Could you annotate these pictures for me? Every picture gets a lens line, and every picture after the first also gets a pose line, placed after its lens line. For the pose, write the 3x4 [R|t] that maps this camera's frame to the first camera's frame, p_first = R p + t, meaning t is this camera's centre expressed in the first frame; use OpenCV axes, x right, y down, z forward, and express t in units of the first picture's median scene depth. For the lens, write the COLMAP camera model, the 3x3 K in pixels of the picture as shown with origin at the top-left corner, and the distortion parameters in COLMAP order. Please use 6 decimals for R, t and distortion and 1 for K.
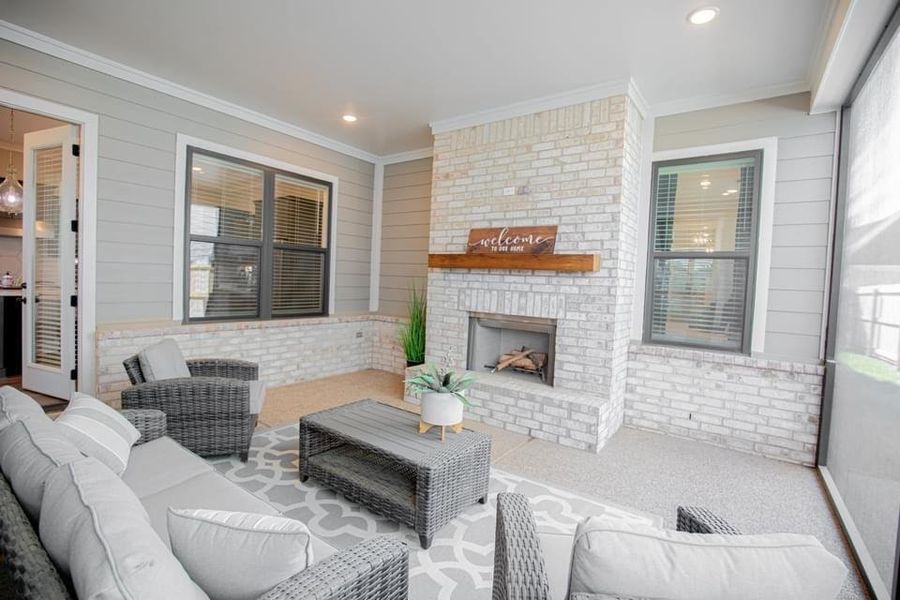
lens RADIAL K [[413.0, 0, 452.6], [0, 413.0, 300.4], [0, 0, 1]] dist [-0.029952, -0.000458]
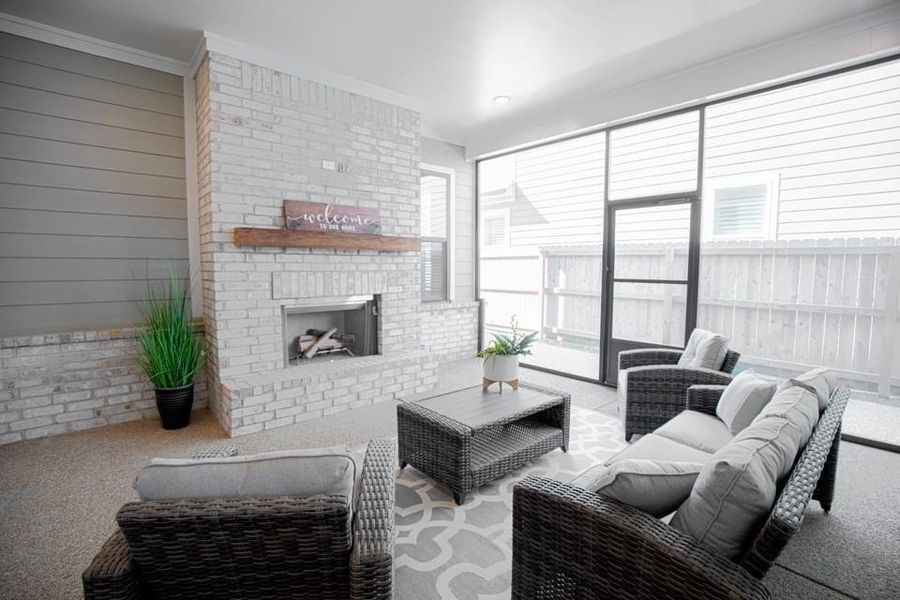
lens RADIAL K [[413.0, 0, 453.9], [0, 413.0, 298.1], [0, 0, 1]] dist [-0.029952, -0.000458]
pose [[0.225368, -0.120078, 0.966846, -0.770716], [0.047651, 0.992547, 0.112163, -0.058513], [-0.973108, 0.020793, 0.229410, 0.536770]]
